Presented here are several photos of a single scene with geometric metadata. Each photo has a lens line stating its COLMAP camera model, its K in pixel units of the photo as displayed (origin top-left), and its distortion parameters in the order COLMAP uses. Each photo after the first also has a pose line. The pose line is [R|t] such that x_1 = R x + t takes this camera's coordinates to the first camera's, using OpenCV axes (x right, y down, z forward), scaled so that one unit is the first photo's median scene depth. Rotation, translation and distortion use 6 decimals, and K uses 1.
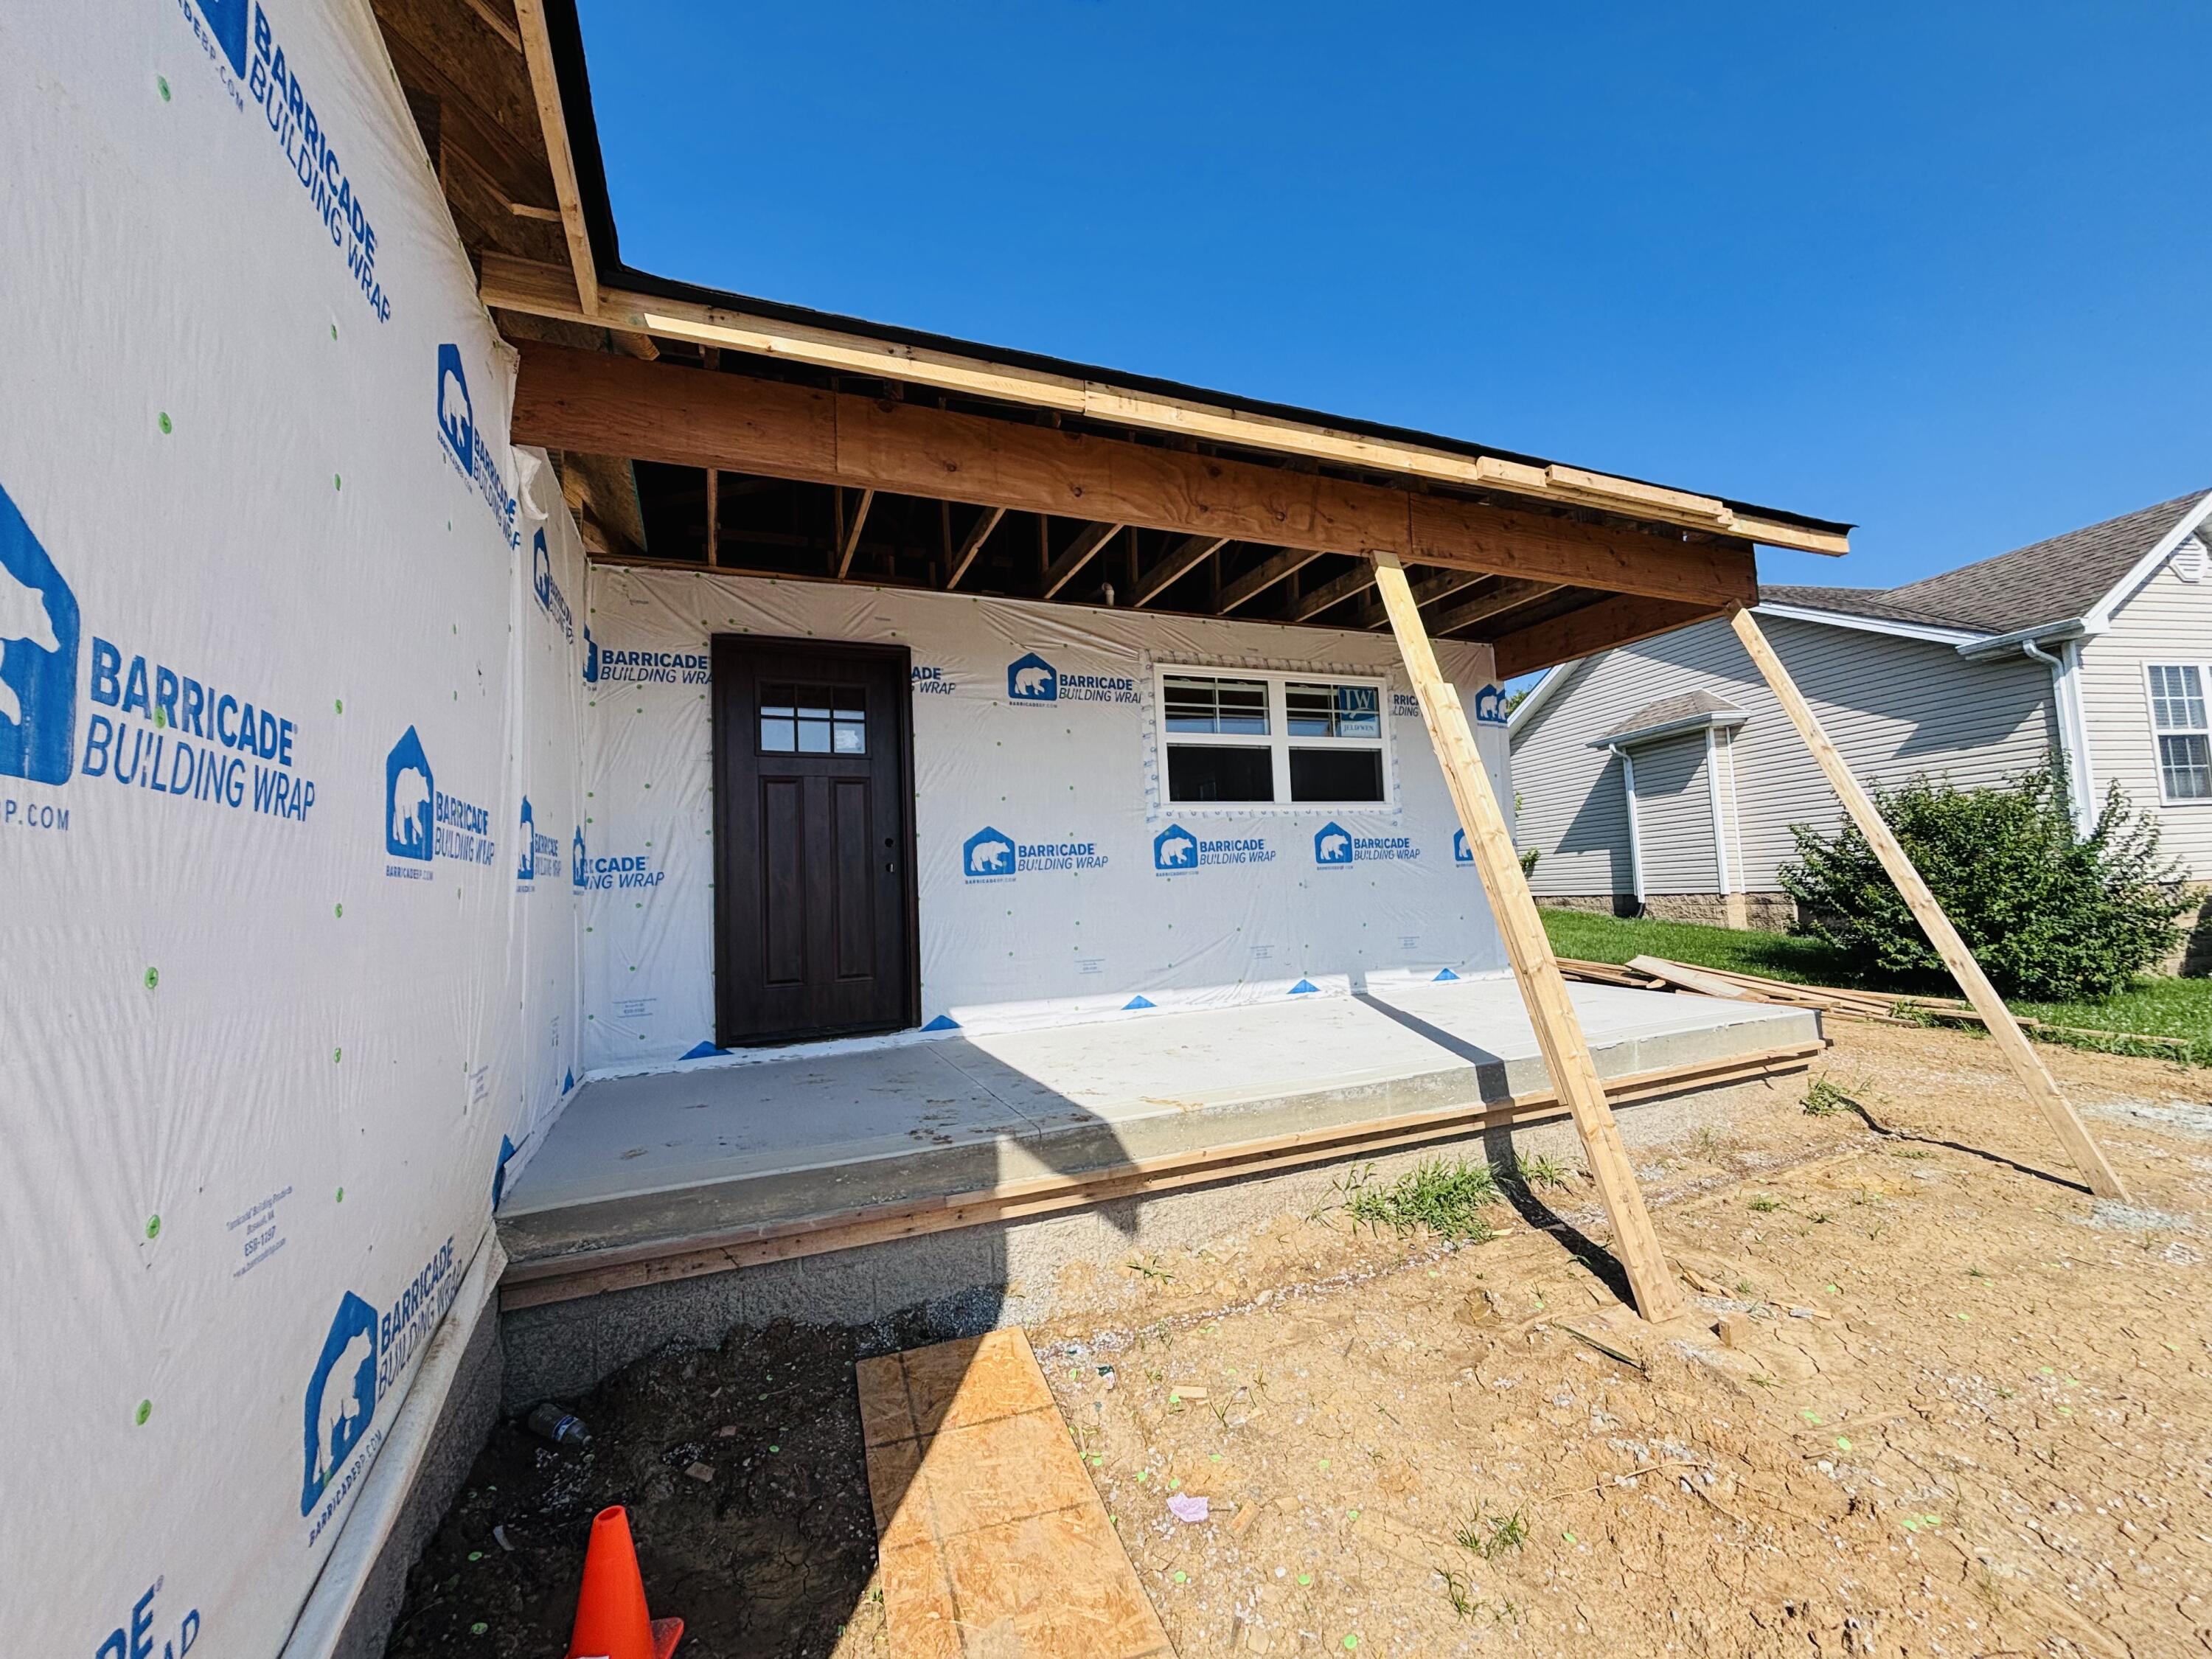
lens RADIAL K [[883.7, 0, 1103.1], [0, 883.7, 827.7], [0, 0, 1]] dist [-0.000526, -0.000646]
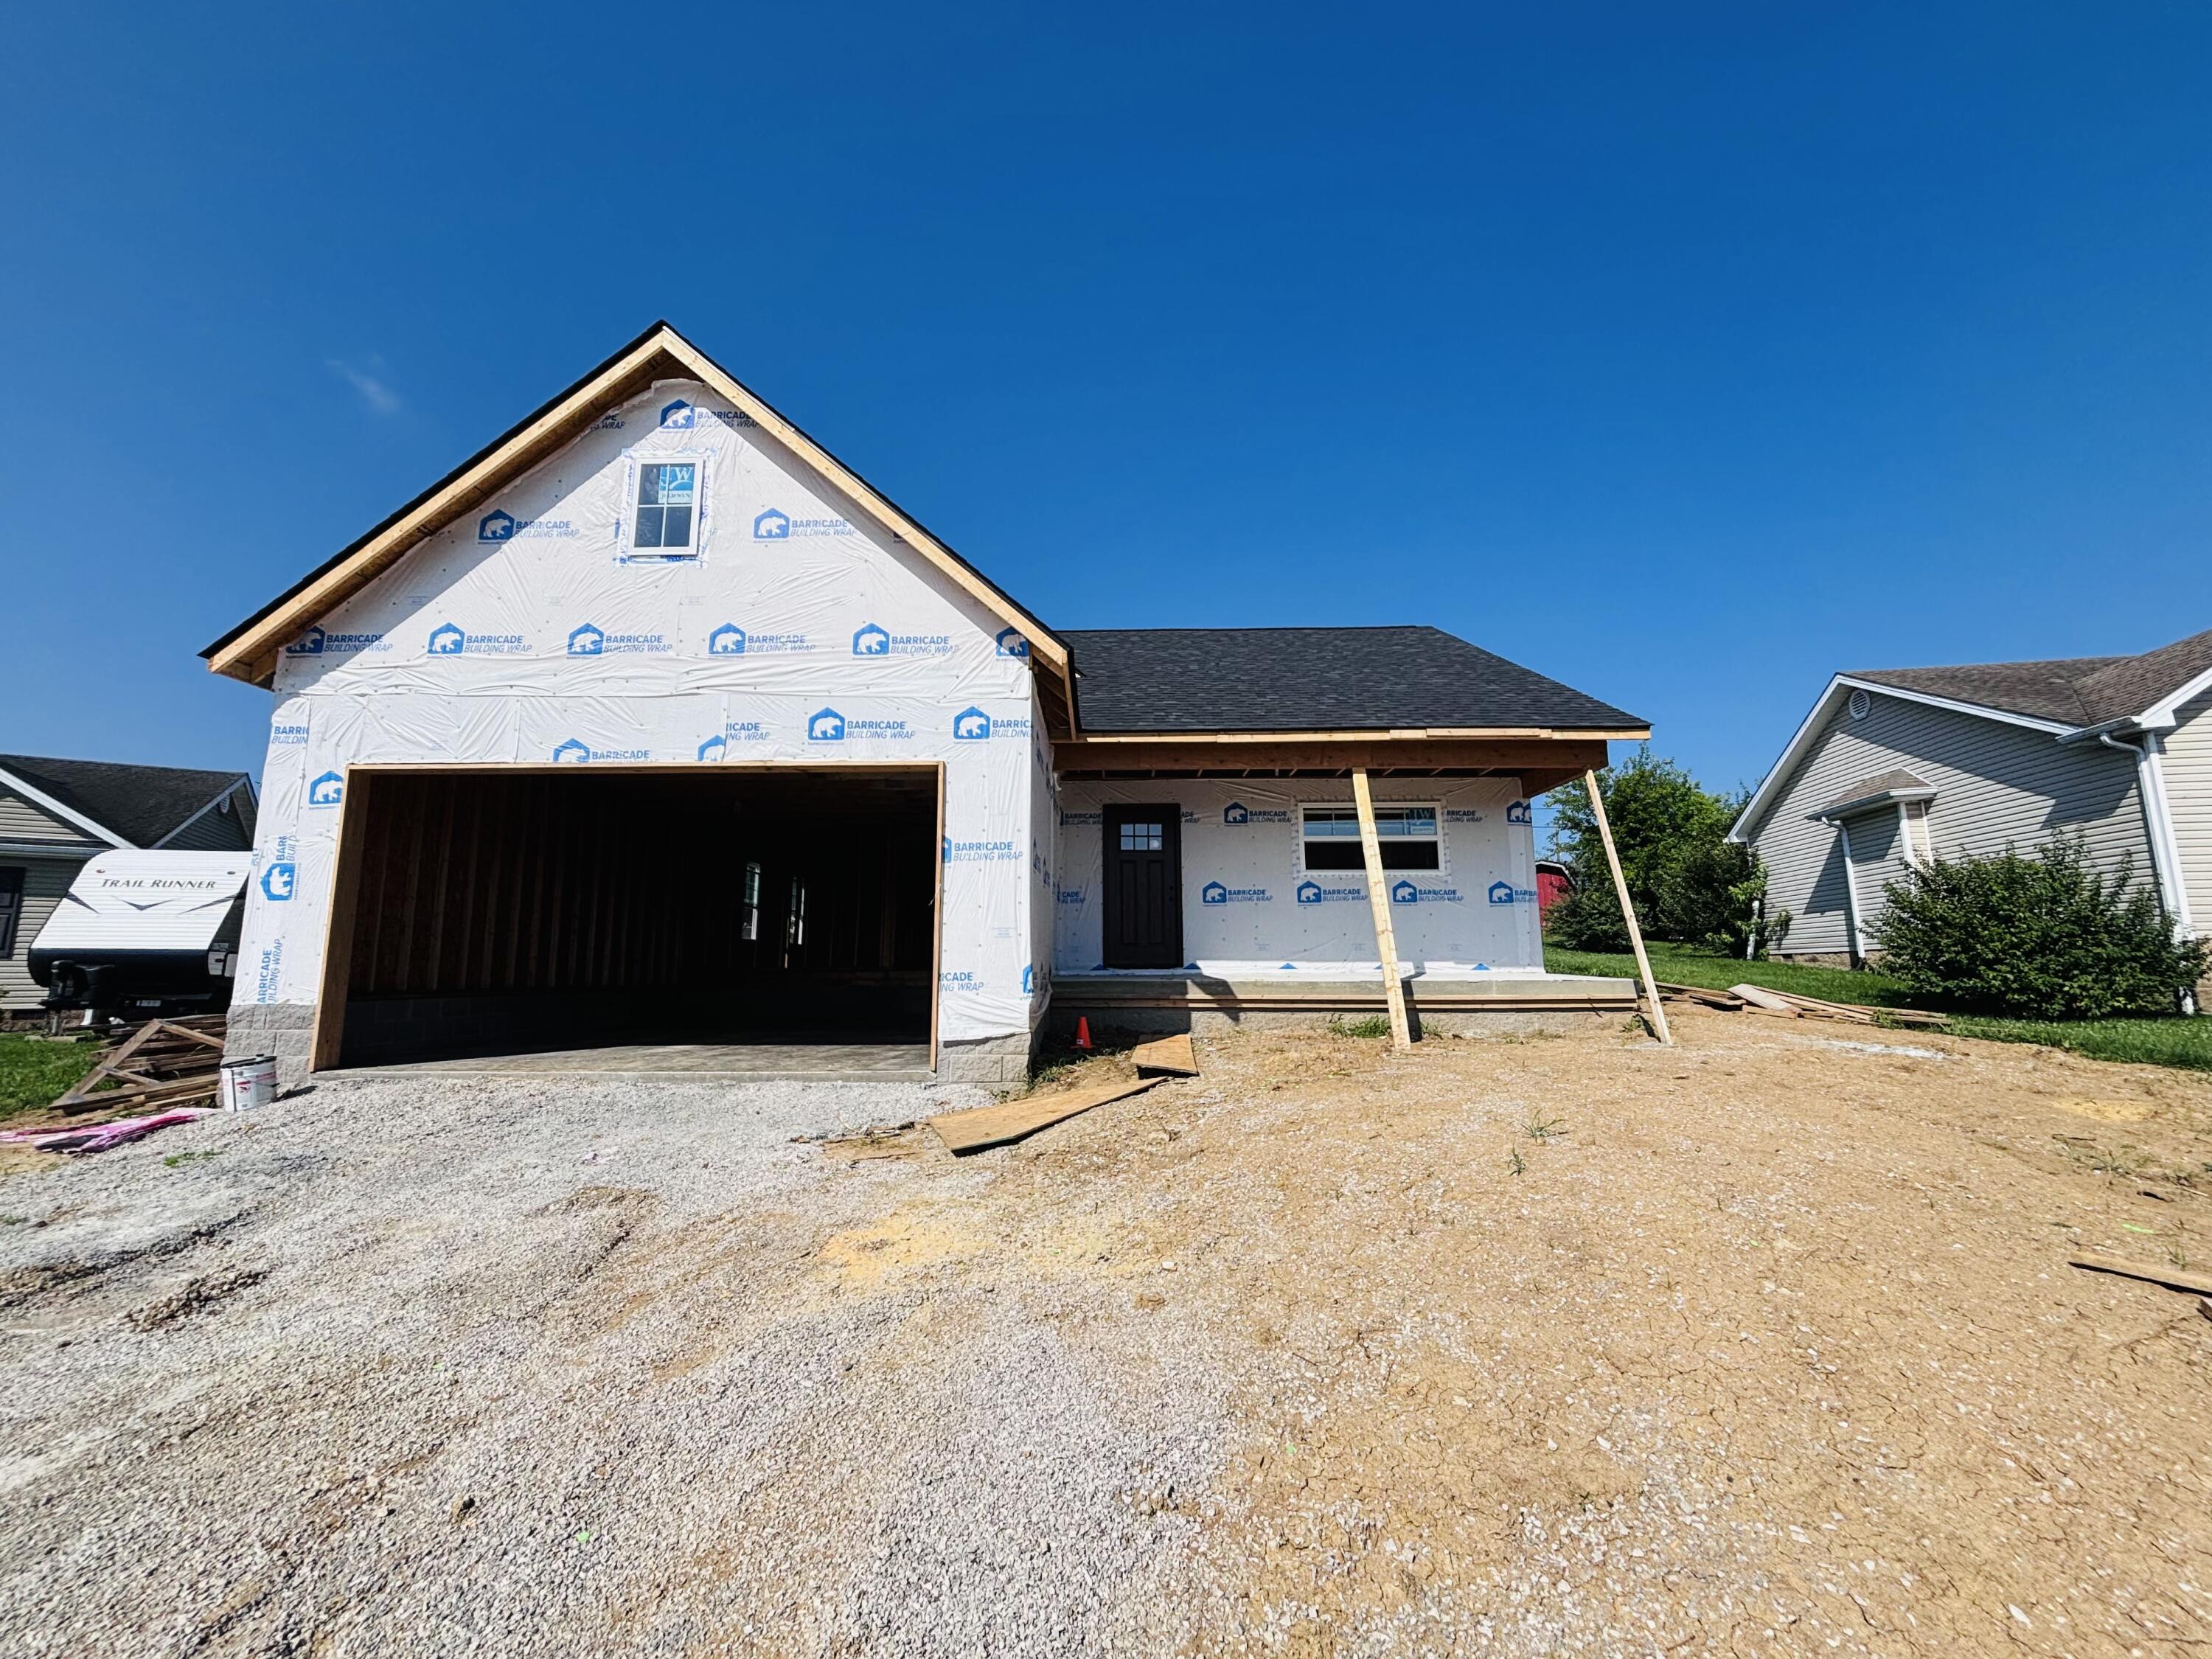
lens RADIAL K [[883.7, 0, 1097.4], [0, 883.7, 834.1], [0, 0, 1]] dist [-0.000526, -0.000646]
pose [[0.914097, -0.018291, -0.405083, 0.488922], [-0.008811, 0.997850, -0.064940, 0.026327], [0.405400, 0.062931, 0.911971, -1.128084]]
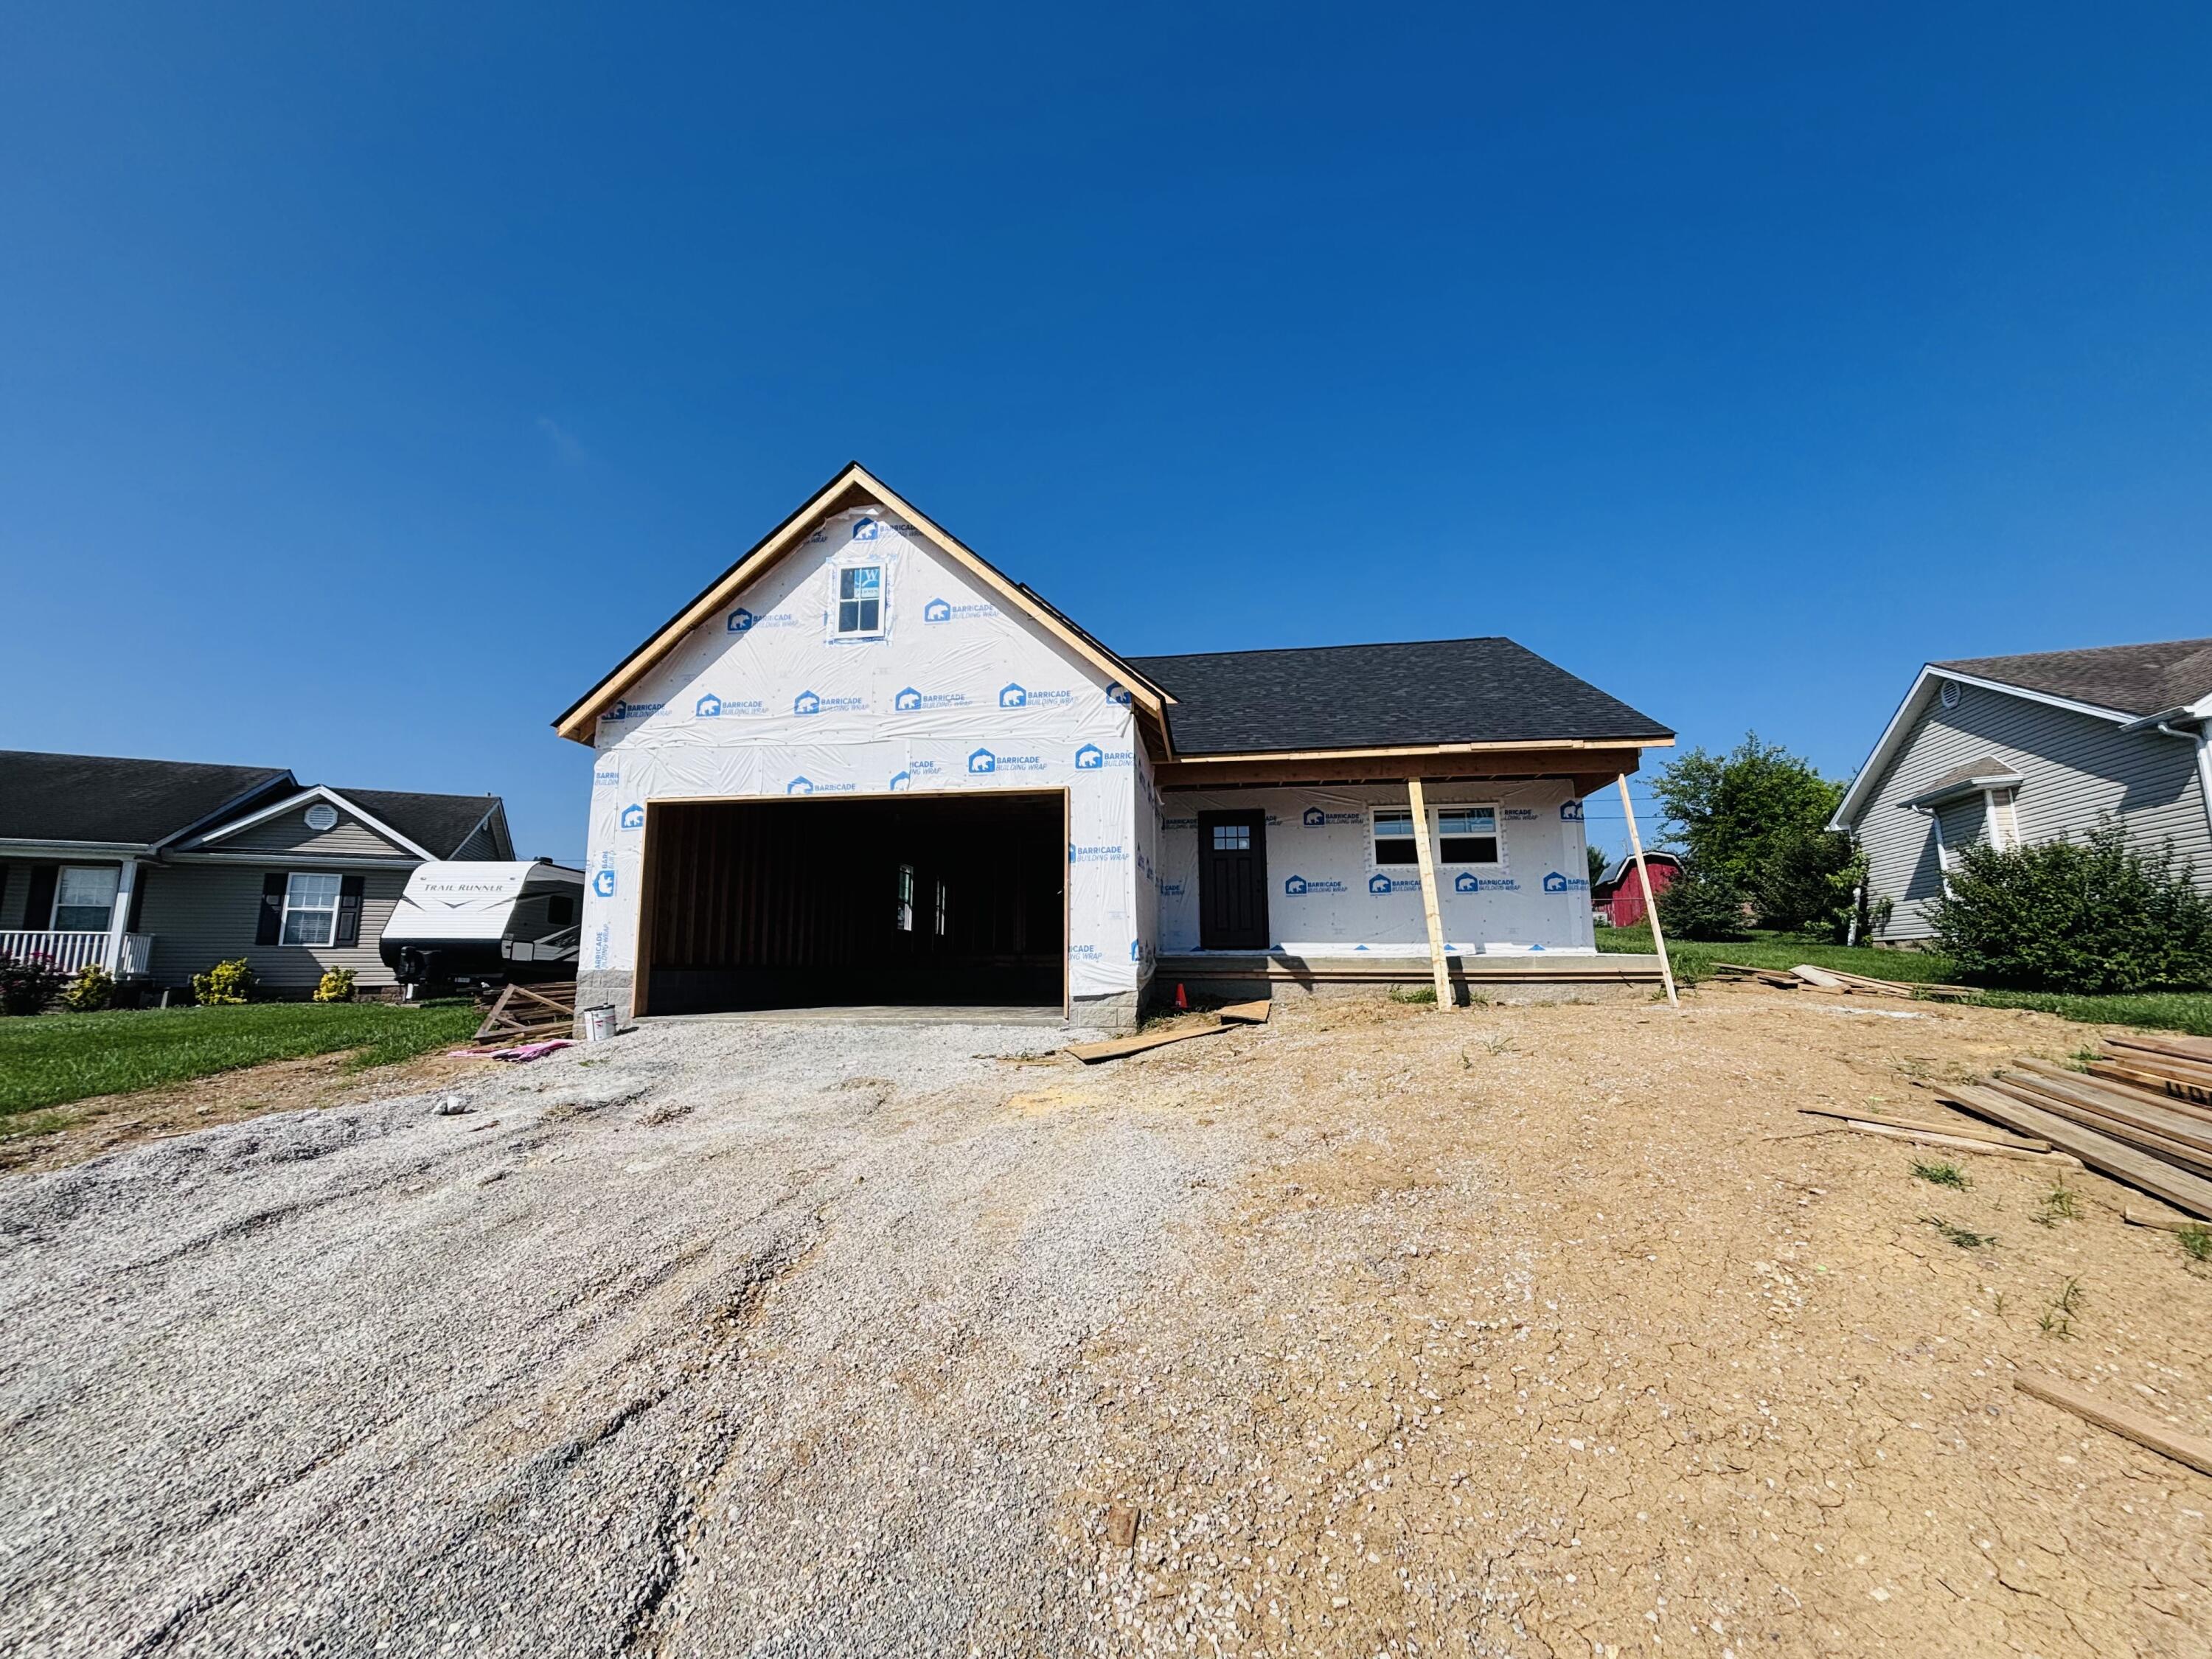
lens RADIAL K [[883.7, 0, 1096.4], [0, 883.7, 831.8], [0, 0, 1]] dist [-0.000526, -0.000646]
pose [[0.854154, -0.035271, -0.518823, 0.699854], [0.002163, 0.997930, -0.064280, 0.036099], [0.520016, 0.053783, 0.852462, -1.486895]]
